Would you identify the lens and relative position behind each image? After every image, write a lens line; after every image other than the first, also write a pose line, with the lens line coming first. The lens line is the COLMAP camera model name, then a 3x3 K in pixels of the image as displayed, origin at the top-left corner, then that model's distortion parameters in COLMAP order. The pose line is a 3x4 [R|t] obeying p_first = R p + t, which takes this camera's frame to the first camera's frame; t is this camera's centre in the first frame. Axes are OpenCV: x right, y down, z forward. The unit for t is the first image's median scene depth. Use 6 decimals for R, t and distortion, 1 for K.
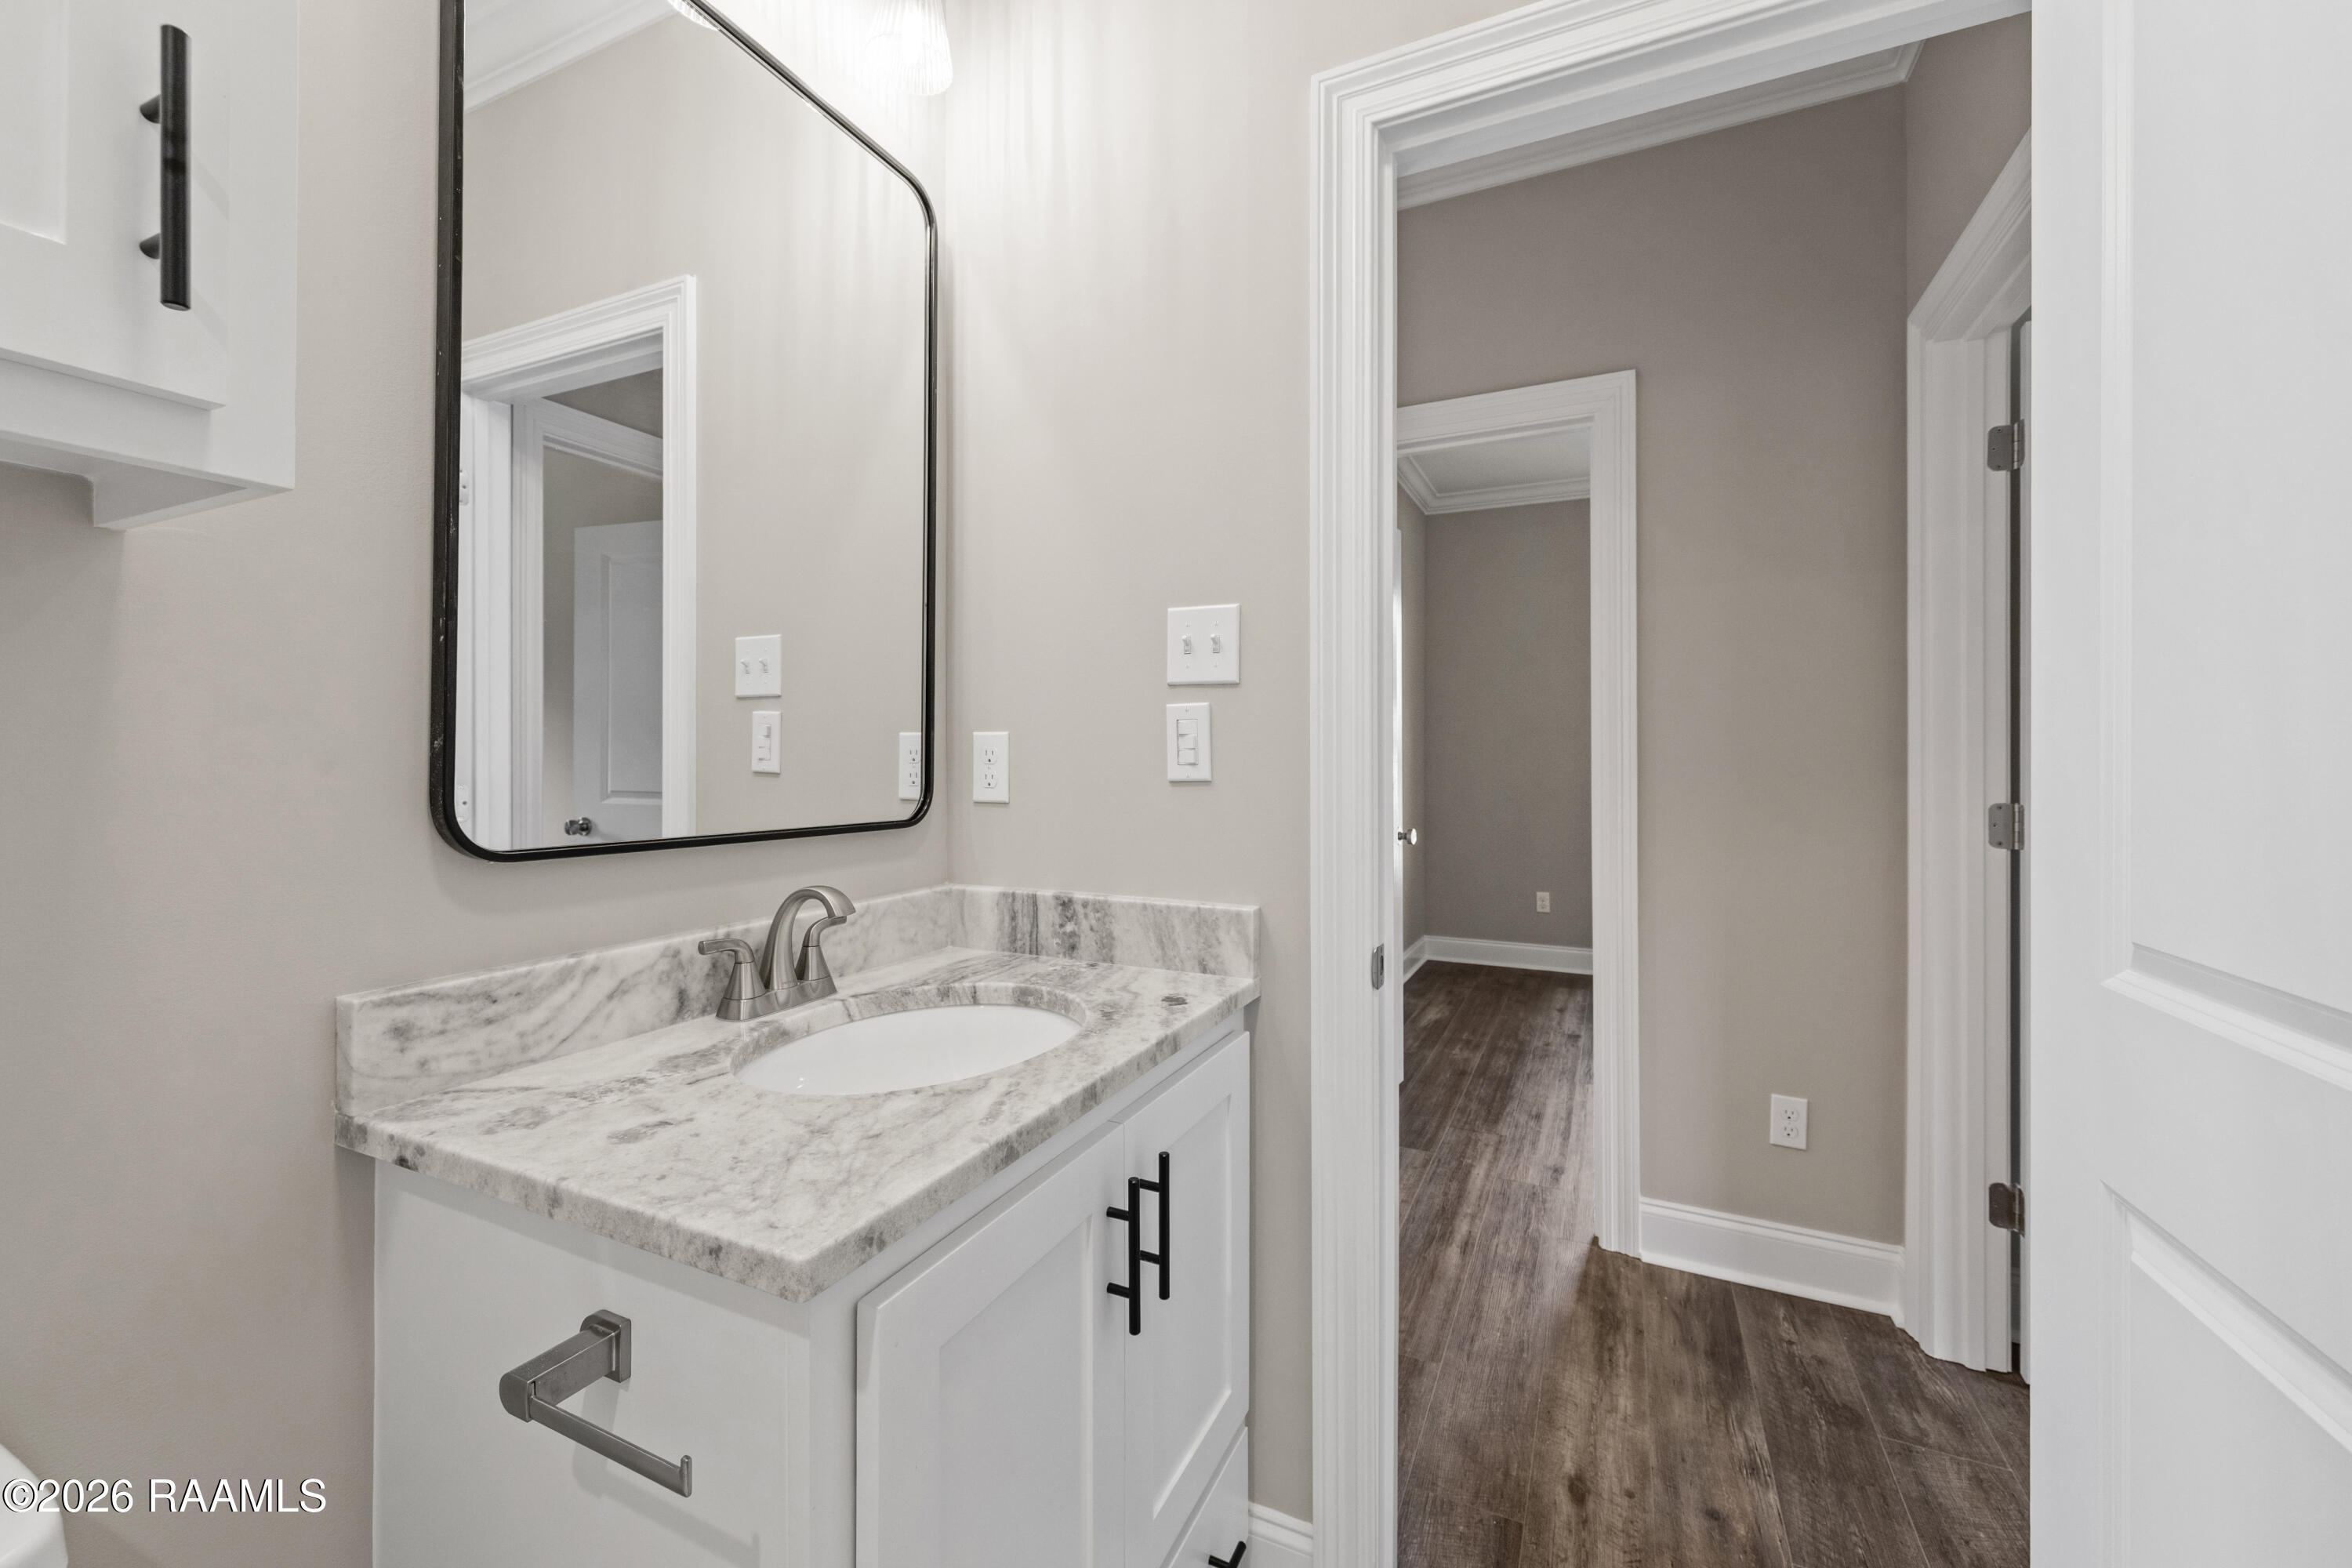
lens RADIAL K [[940.2, 0, 1175.8], [0, 940.2, 767.3], [0, 0, 1]] dist [0.010117, 0.000222]
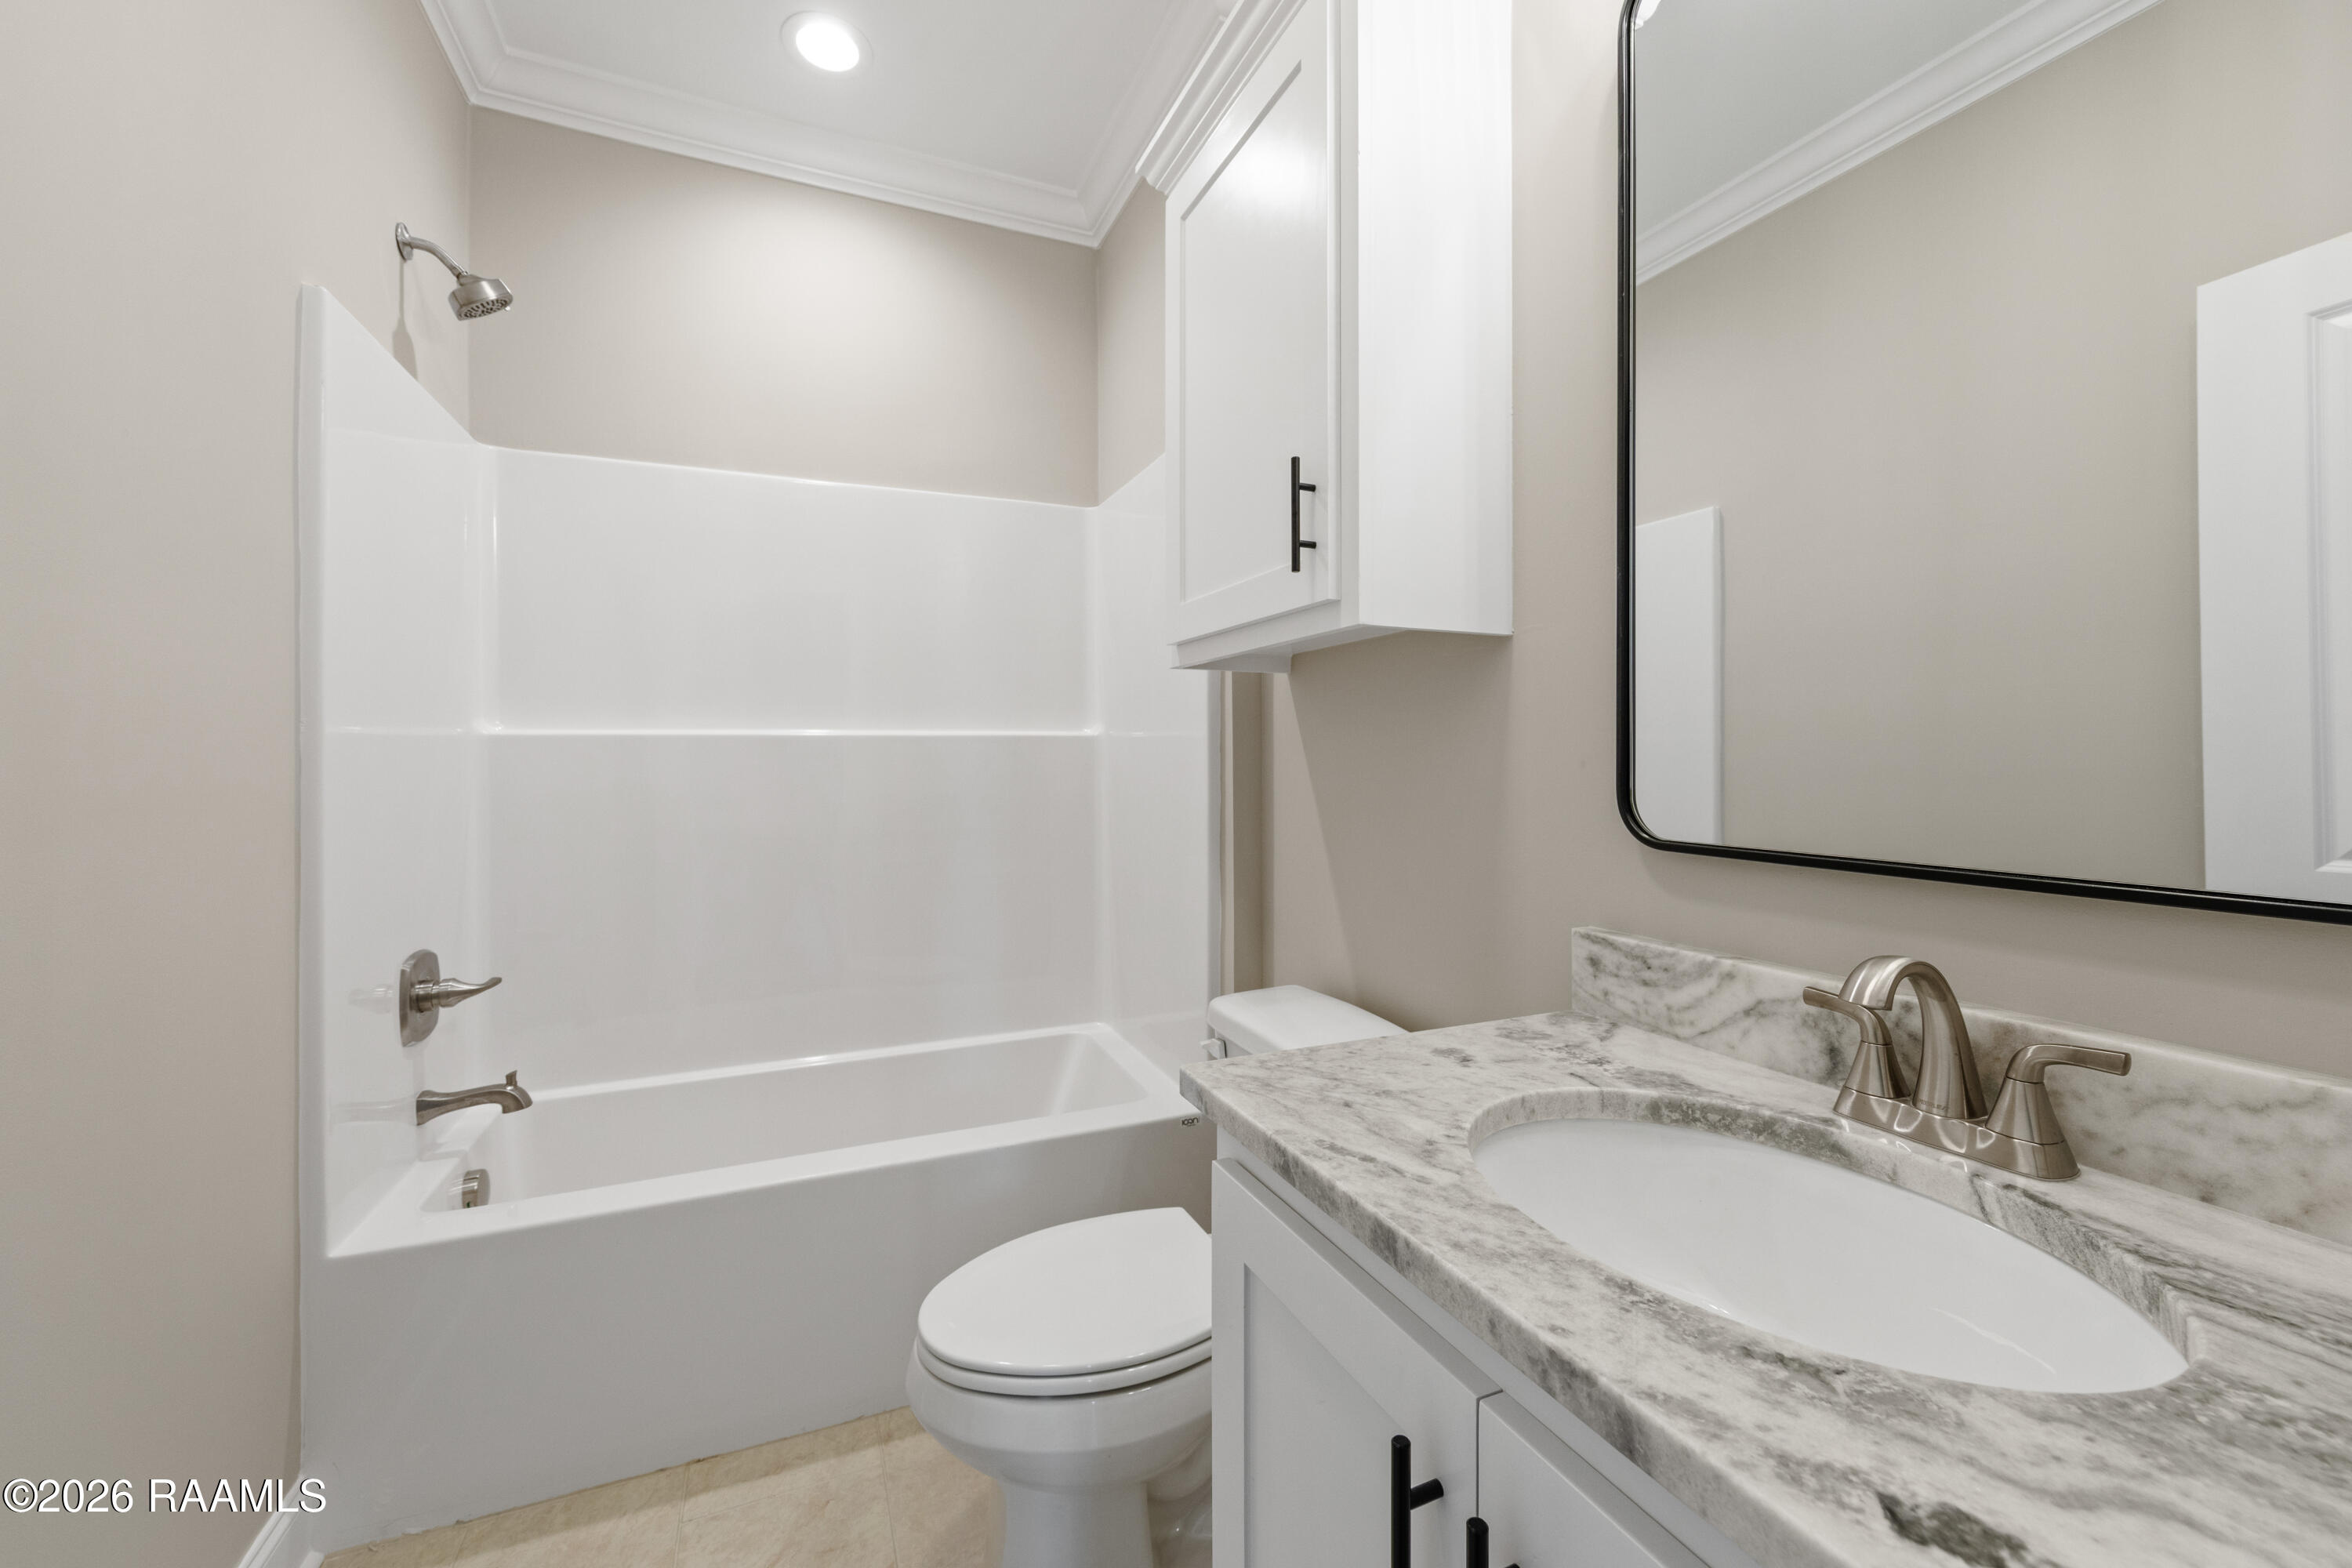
lens RADIAL K [[940.2, 0, 1183.0], [0, 940.2, 771.0], [0, 0, 1]] dist [0.010117, 0.000222]
pose [[-0.665208, 0.005512, -0.746638, 0.531860], [-0.005139, 0.999915, 0.011960, -0.004922], [0.746640, 0.011793, -0.665123, 1.362768]]
